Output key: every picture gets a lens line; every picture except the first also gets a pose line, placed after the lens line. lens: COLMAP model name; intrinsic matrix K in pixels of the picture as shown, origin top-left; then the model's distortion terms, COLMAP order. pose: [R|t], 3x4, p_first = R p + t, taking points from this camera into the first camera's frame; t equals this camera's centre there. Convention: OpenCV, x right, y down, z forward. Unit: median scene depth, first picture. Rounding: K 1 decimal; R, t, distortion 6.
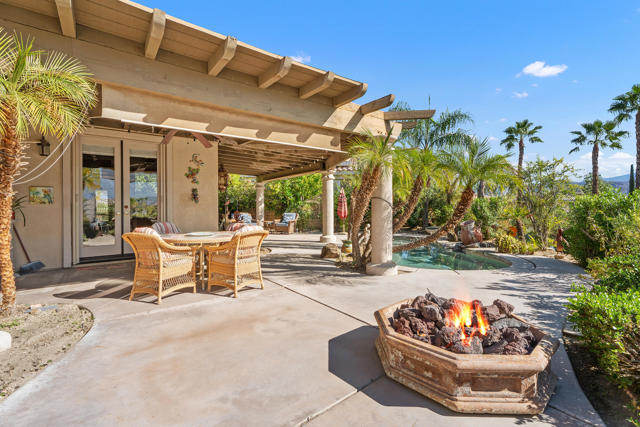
lens RADIAL K [[285.6, 0, 320.4], [0, 285.6, 212.0], [0, 0, 1]] dist [-0.003000, -0.000836]
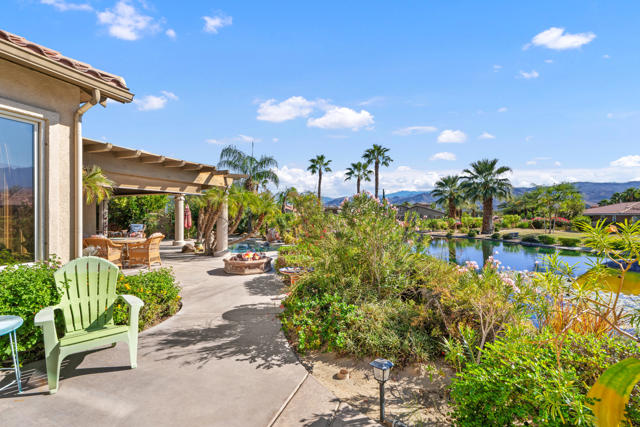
lens RADIAL K [[285.6, 0, 320.4], [0, 285.6, 212.0], [0, 0, 1]] dist [-0.003000, -0.000836]
pose [[0.841192, 0.008458, 0.540670, -0.122598], [0.006350, 0.999654, -0.025519, -0.014122], [-0.540699, 0.024899, 0.840848, -0.446794]]
